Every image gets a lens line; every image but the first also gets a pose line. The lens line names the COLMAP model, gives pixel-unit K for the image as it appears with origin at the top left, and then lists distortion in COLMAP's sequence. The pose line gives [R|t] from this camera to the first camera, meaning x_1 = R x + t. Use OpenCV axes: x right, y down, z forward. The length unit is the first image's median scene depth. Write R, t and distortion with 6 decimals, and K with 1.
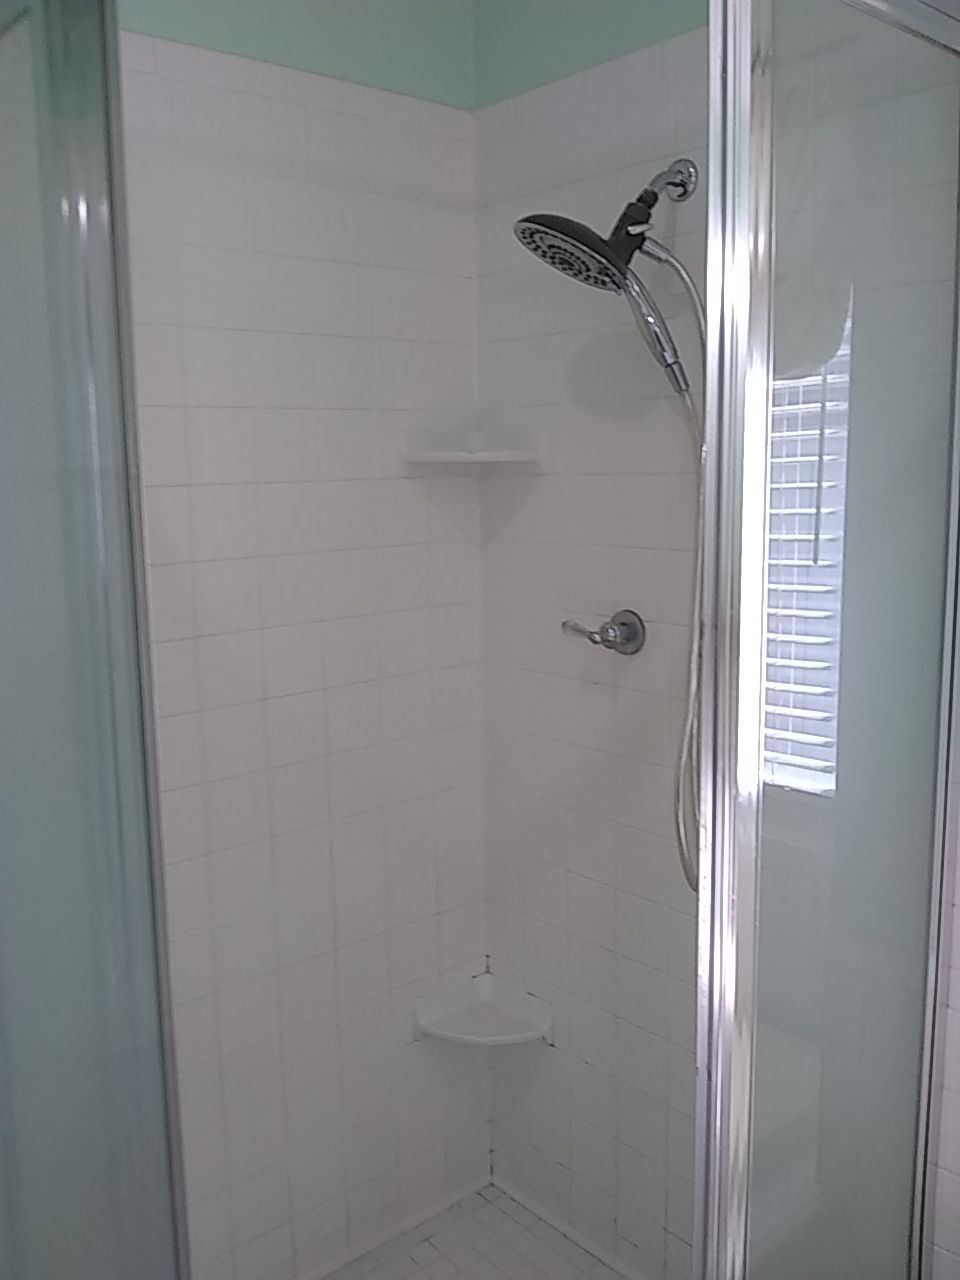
lens RADIAL K [[1193.9, 0, 480.0], [0, 1193.9, 640.0], [0, 0, 1]] dist [0.014105, -0.005946]
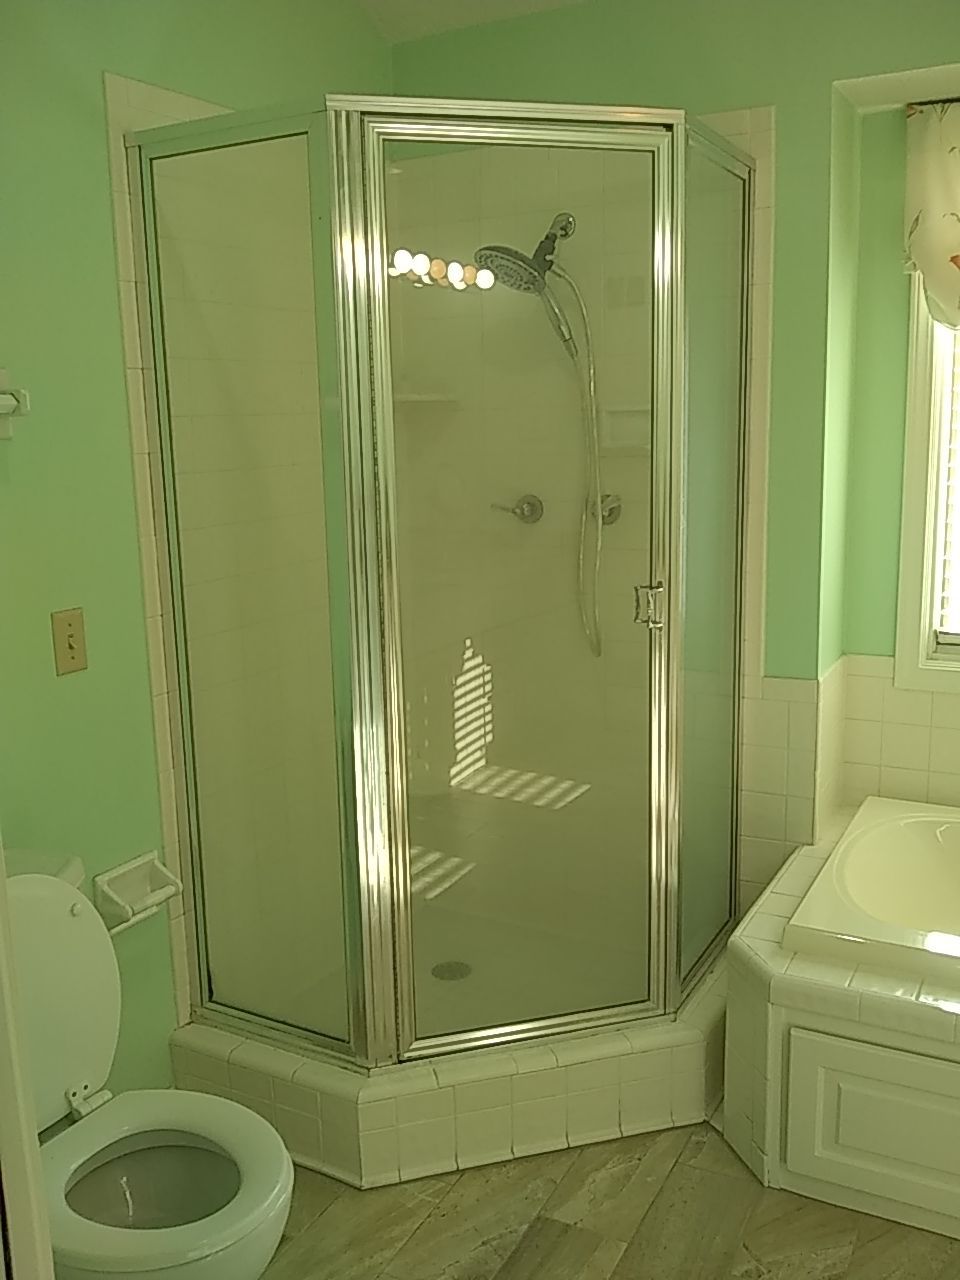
lens RADIAL K [[1193.9, 0, 480.0], [0, 1193.9, 640.0], [0, 0, 1]] dist [0.014105, -0.005946]
pose [[0.952117, -0.069472, 0.297738, -0.424418], [0.057243, 0.997127, 0.049609, 0.084277], [-0.300329, -0.030191, 0.953358, -0.490529]]
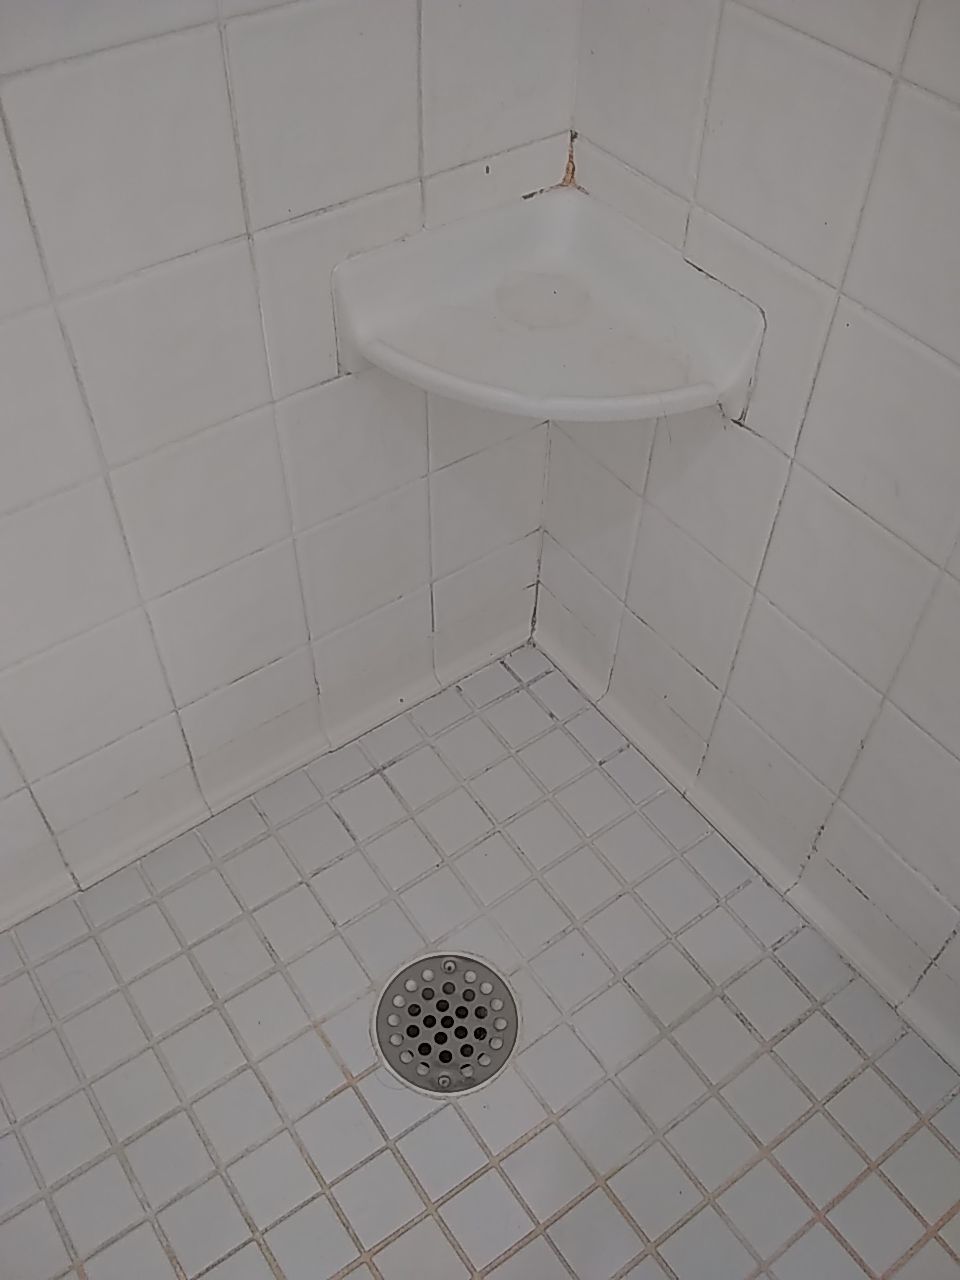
lens RADIAL K [[1193.9, 0, 480.0], [0, 1193.9, 640.0], [0, 0, 1]] dist [0.014105, -0.005946]
pose [[0.996309, 0.083622, -0.019389, -0.001685], [-0.053675, 0.783158, 0.619502, 0.211918], [0.066989, -0.616174, 0.784756, 0.810102]]
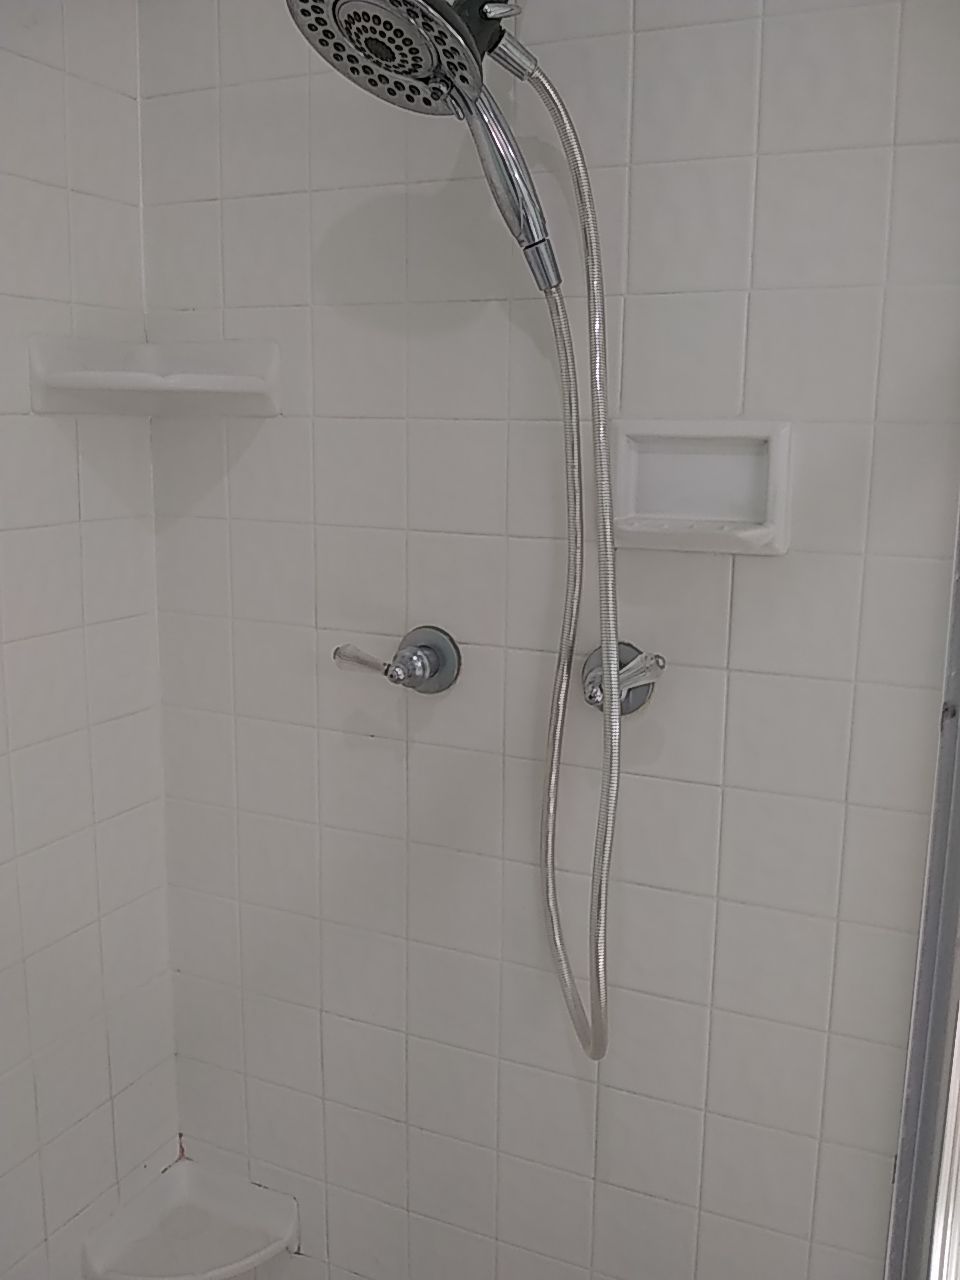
lens RADIAL K [[1245.1, 0, 569.9], [0, 1245.1, 651.9], [0, 0, 1]] dist [-0.021118, -0.029934]
pose [[0.901189, -0.047519, 0.430813, -0.103818], [0.031455, 0.998521, 0.044341, -0.039120], [-0.432283, -0.026408, 0.901351, 0.353060]]
